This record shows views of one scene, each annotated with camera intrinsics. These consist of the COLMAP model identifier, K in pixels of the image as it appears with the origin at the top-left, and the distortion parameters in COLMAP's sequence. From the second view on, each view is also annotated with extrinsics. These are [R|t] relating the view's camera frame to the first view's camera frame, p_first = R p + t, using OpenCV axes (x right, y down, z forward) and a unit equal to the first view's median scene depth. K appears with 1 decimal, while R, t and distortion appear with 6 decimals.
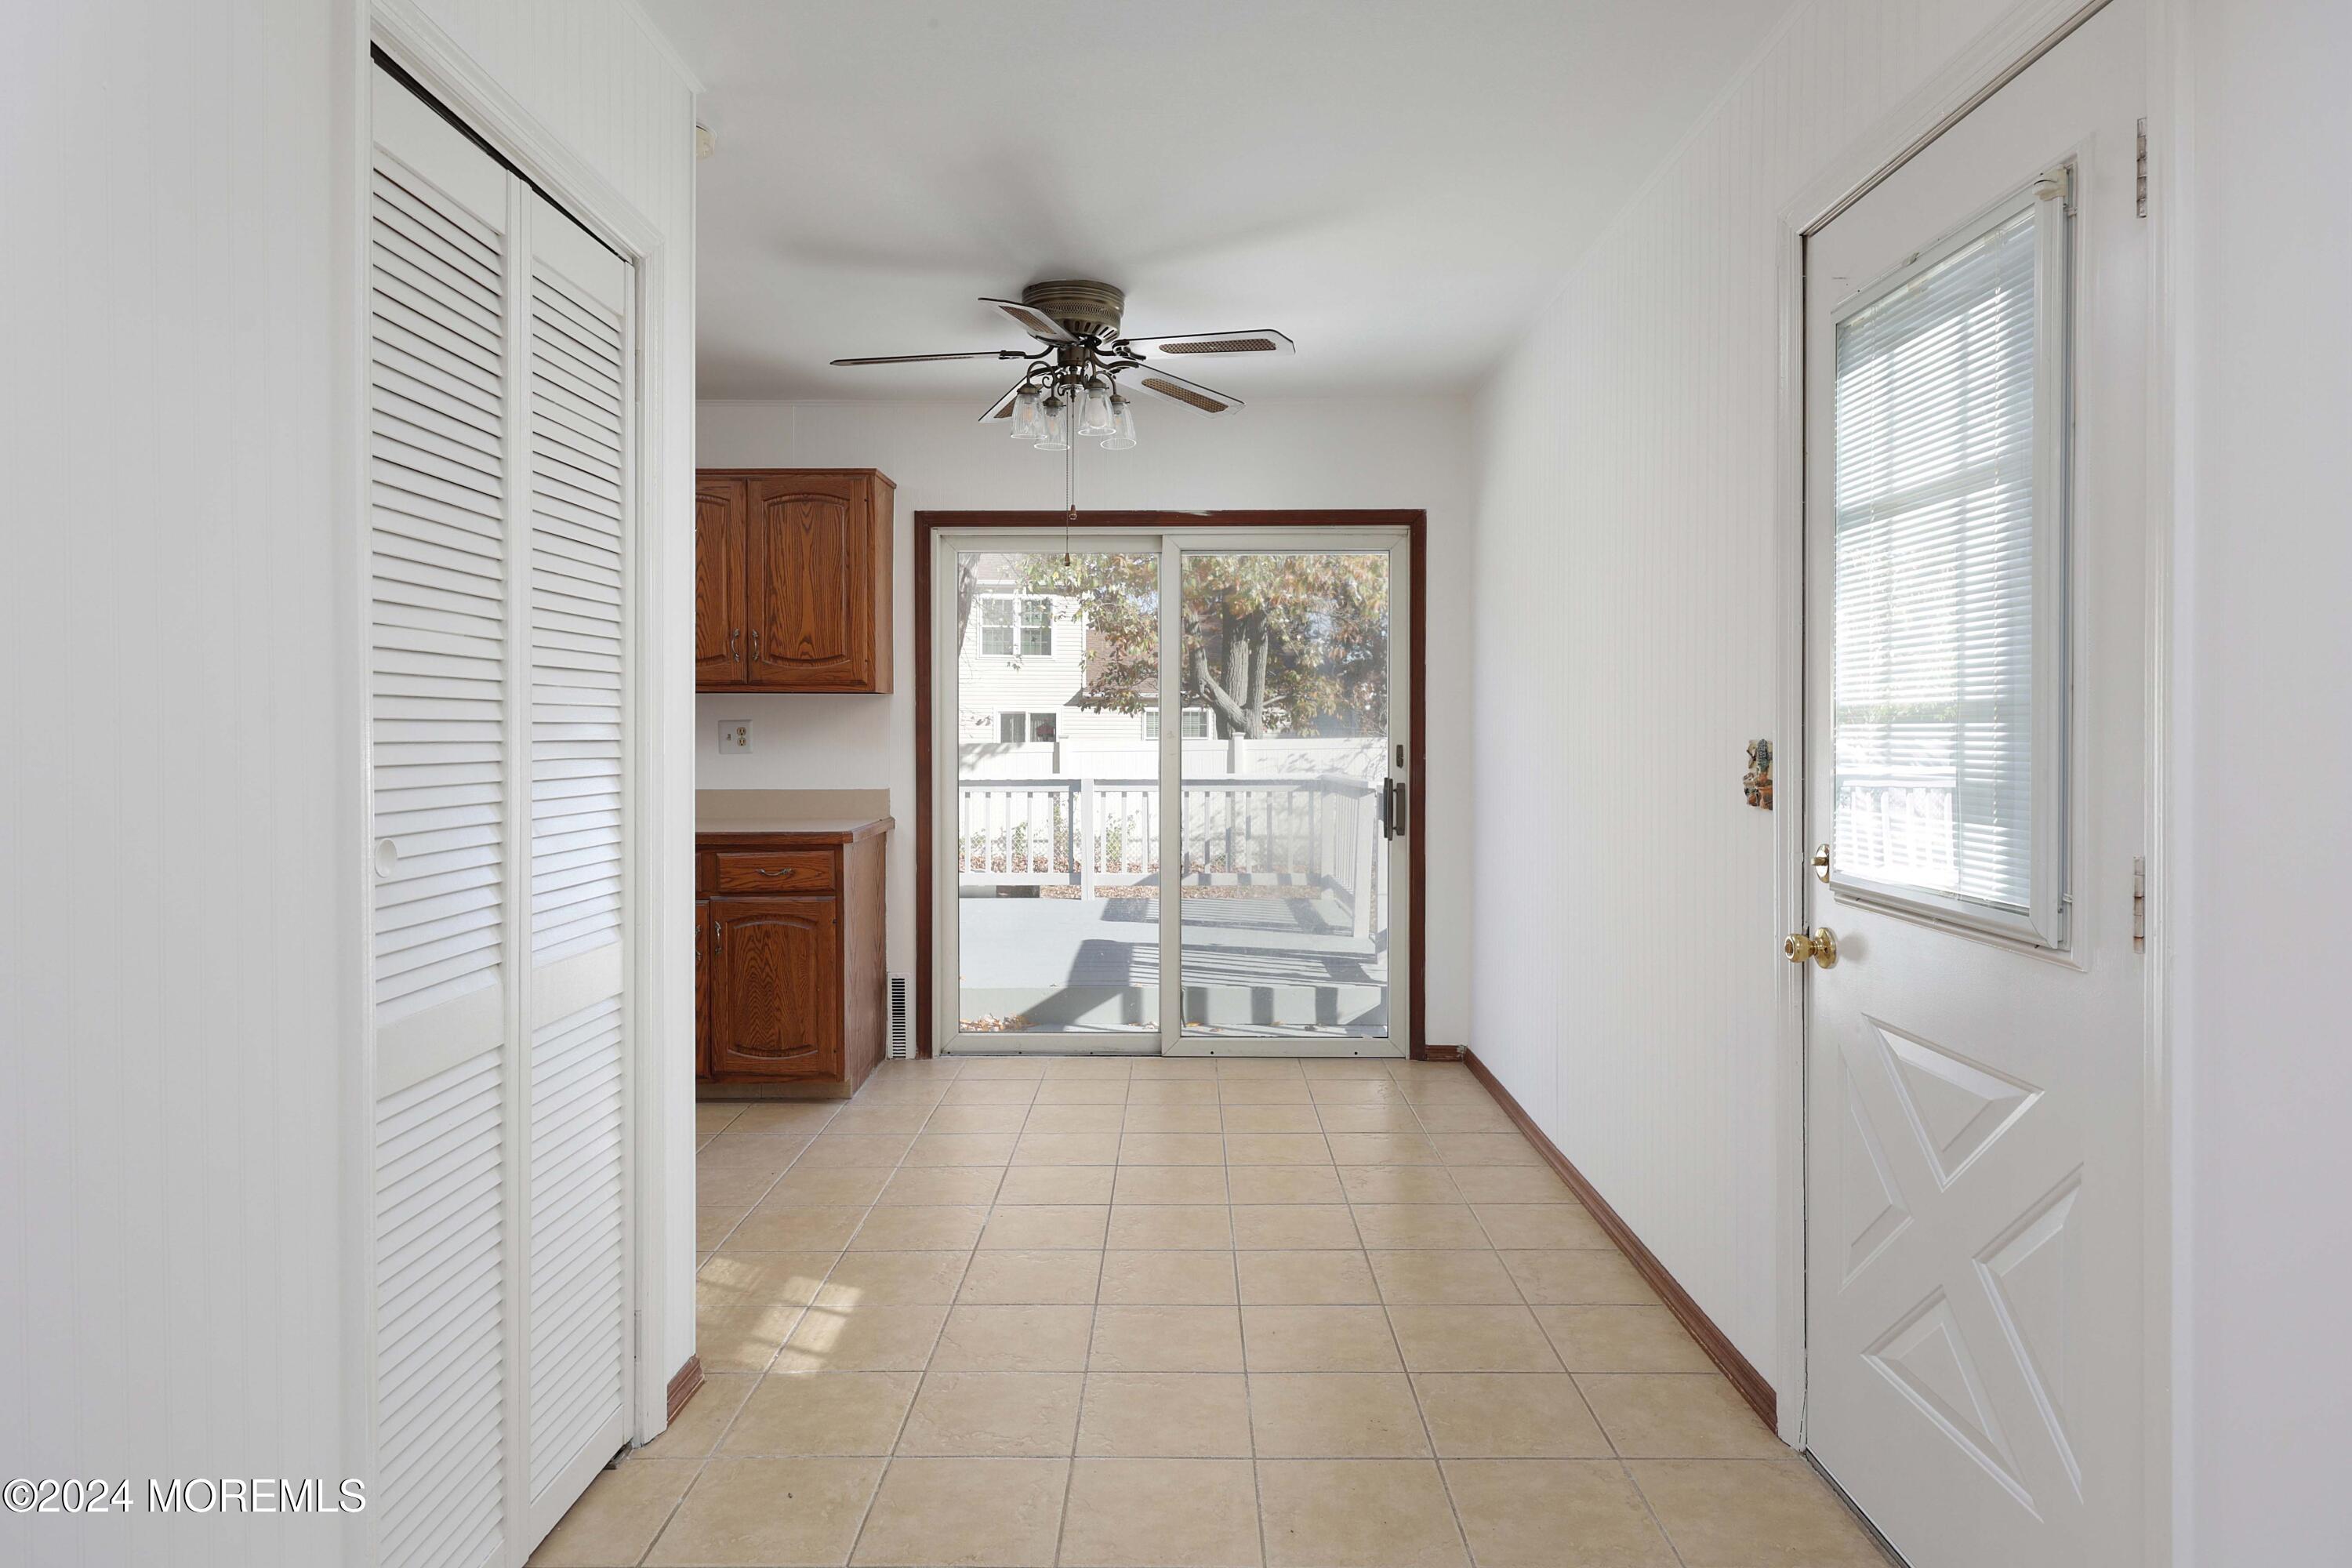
lens RADIAL K [[1359.2, 0, 1132.1], [0, 1359.2, 756.3], [0, 0, 1]] dist [0.007694, 0.000497]
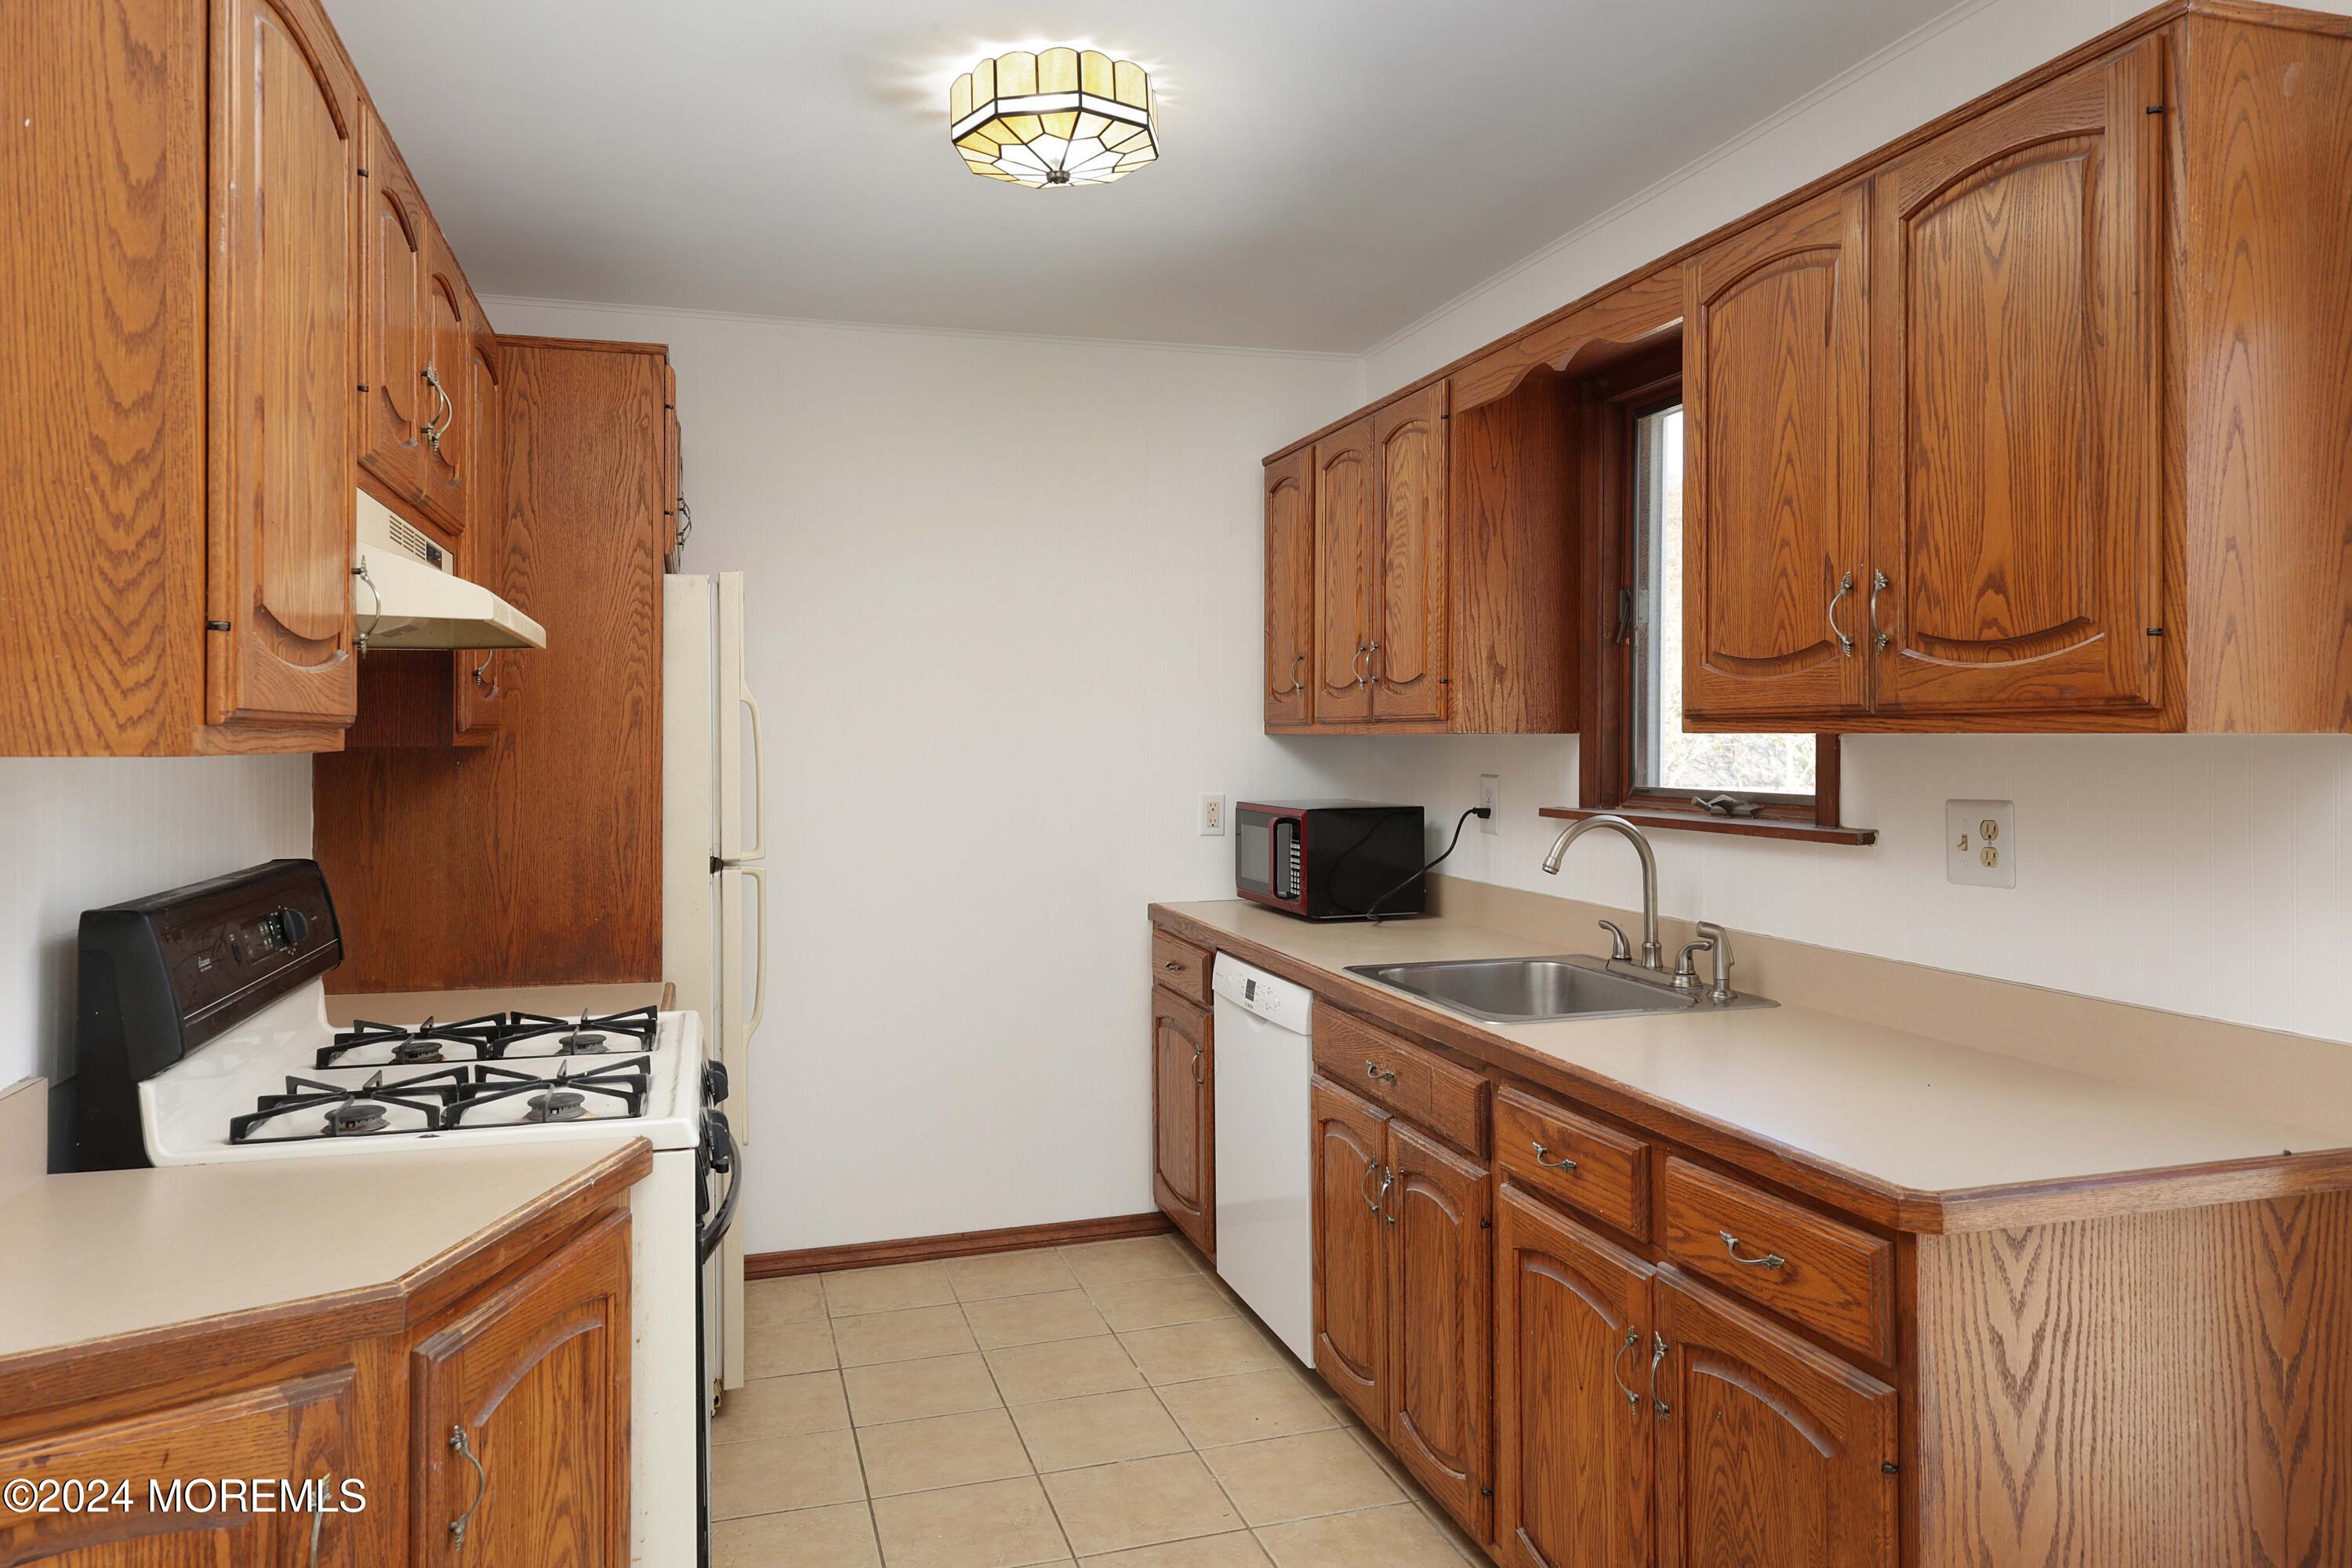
lens RADIAL K [[1545.5, 0, 1174.1], [0, 1545.5, 742.4], [0, 0, 1]] dist [0.002664, 0.000115]
pose [[0.319923, 0.000349, -0.947443, 0.064163], [-0.017461, 0.999832, -0.005528, -0.039360], [0.947283, 0.018311, 0.319876, 0.677020]]
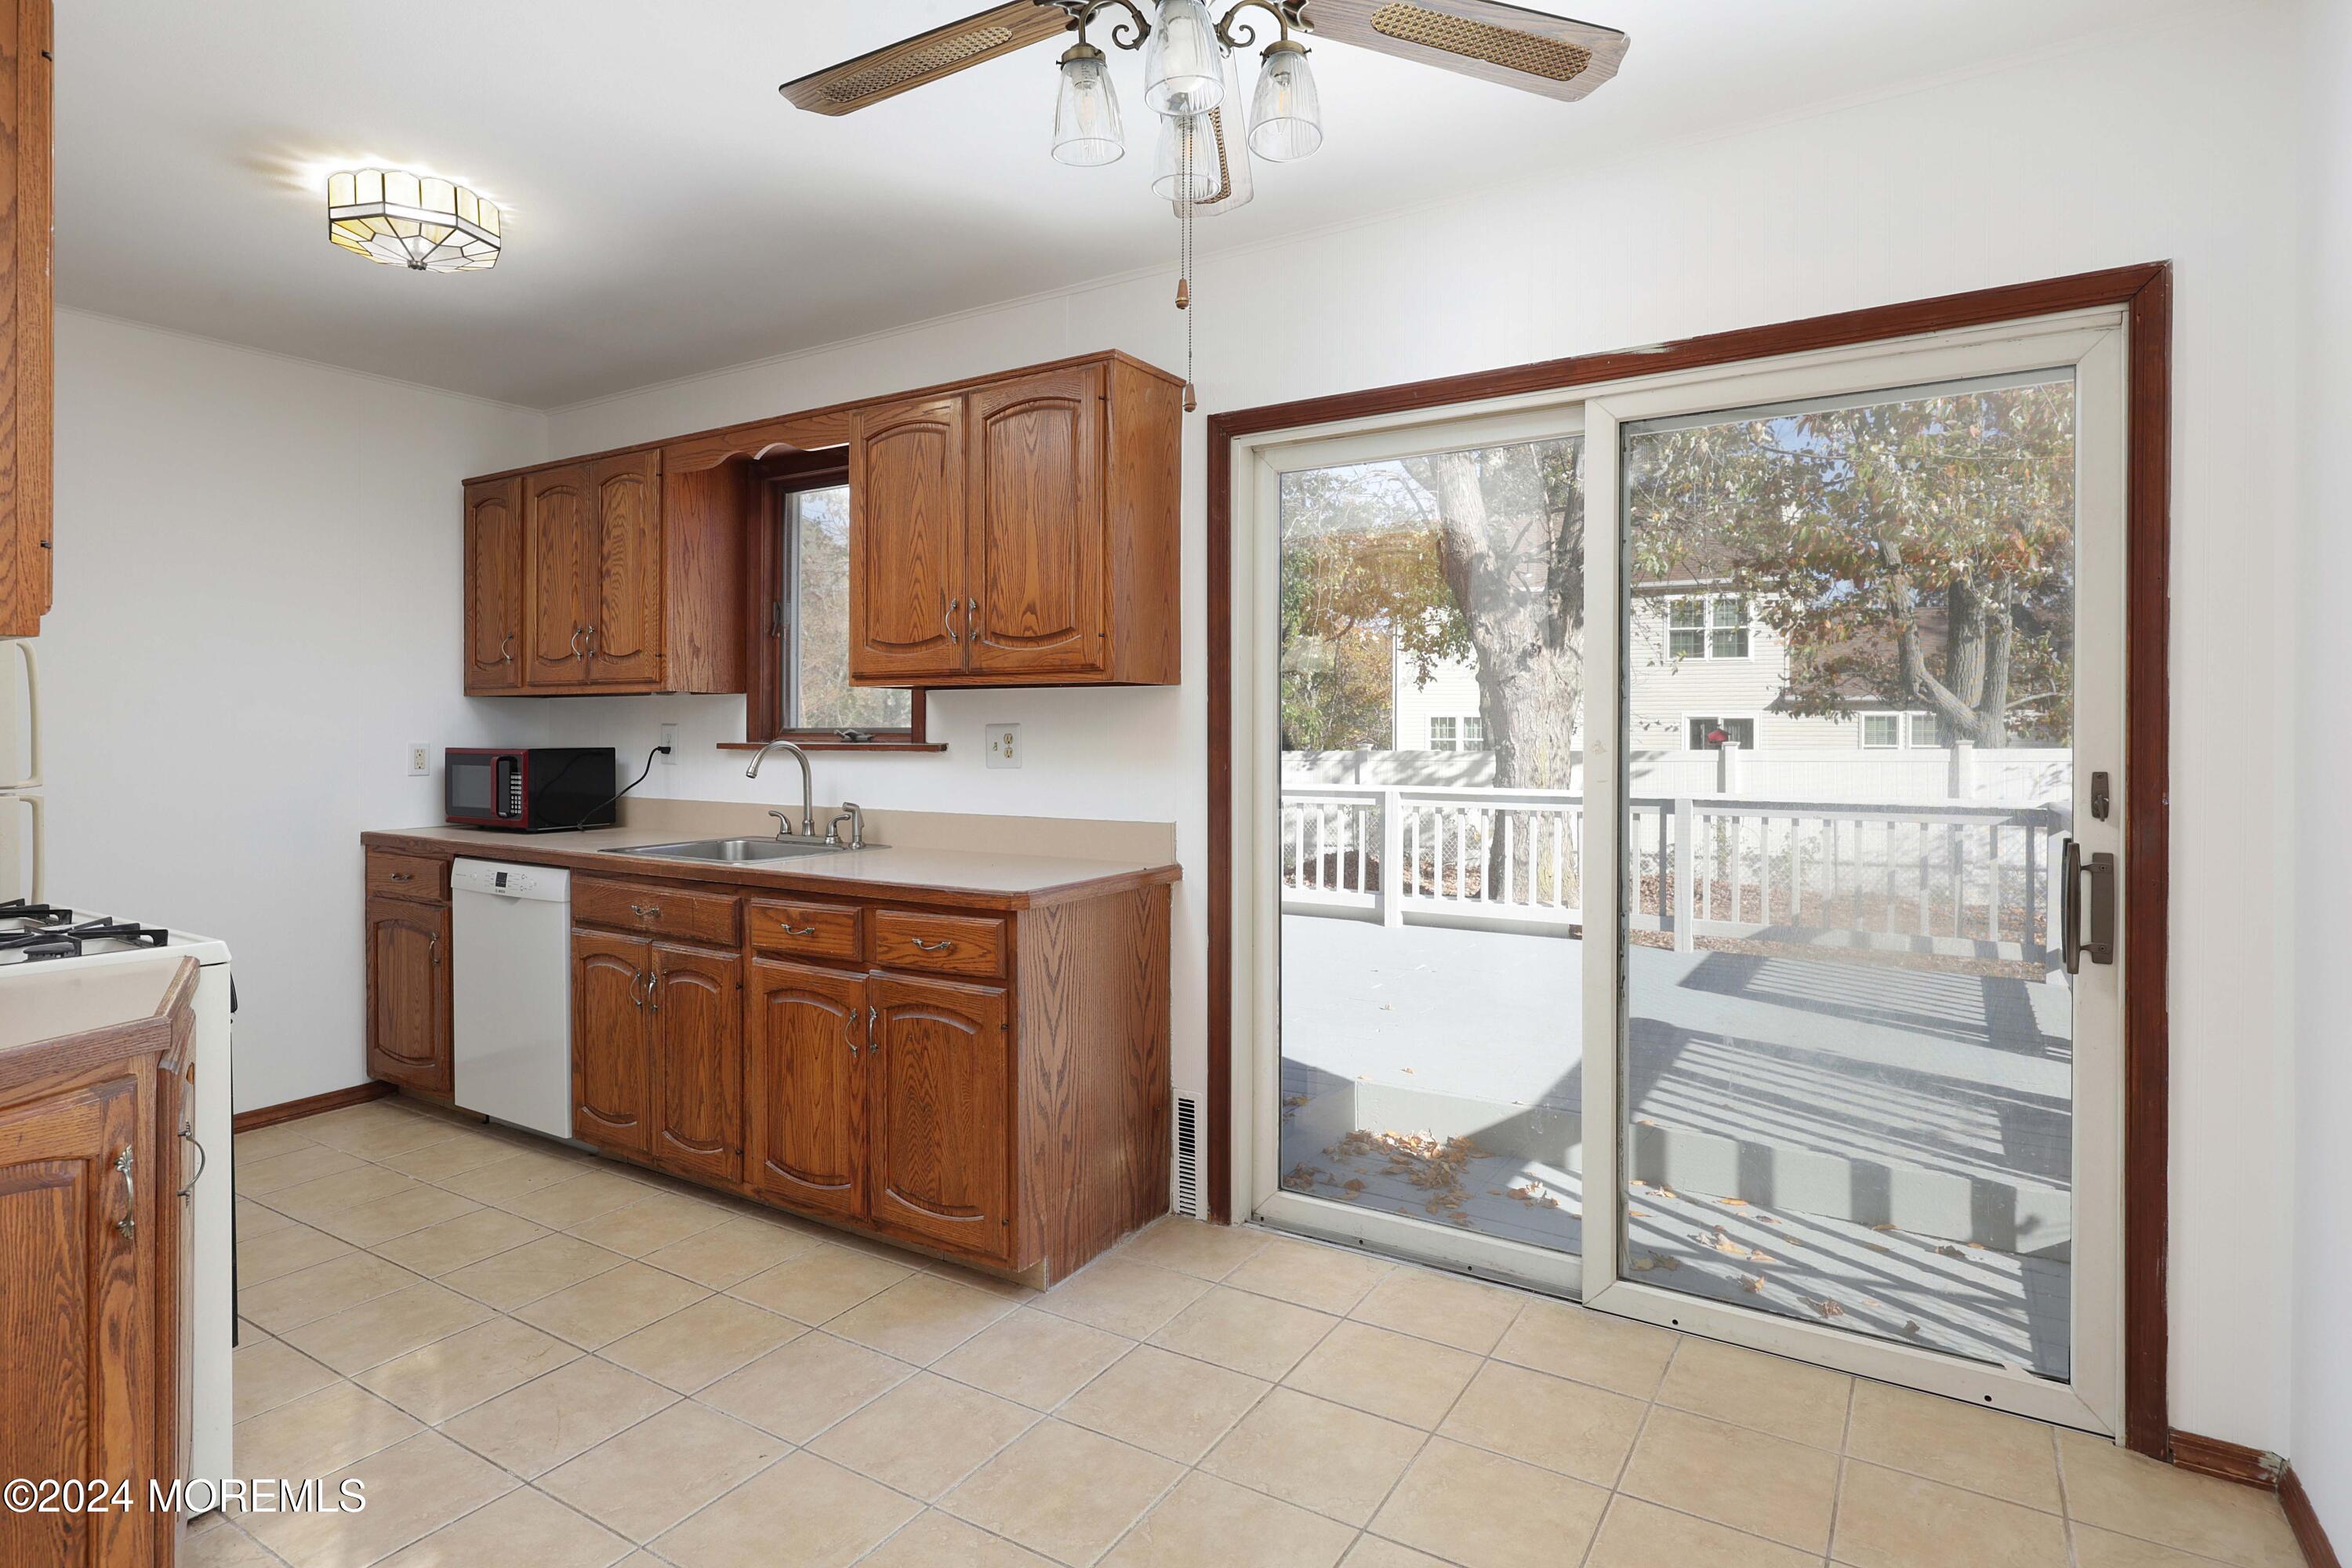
lens RADIAL K [[1217.3, 0, 1155.5], [0, 1217.3, 746.9], [0, 0, 1]] dist [-0.000649, 0.000243]
pose [[0.859076, 0.006198, -0.511810, 0.137166], [-0.011524, 0.999907, -0.007234, -0.010486], [0.511718, 0.012113, 0.859068, 0.492703]]
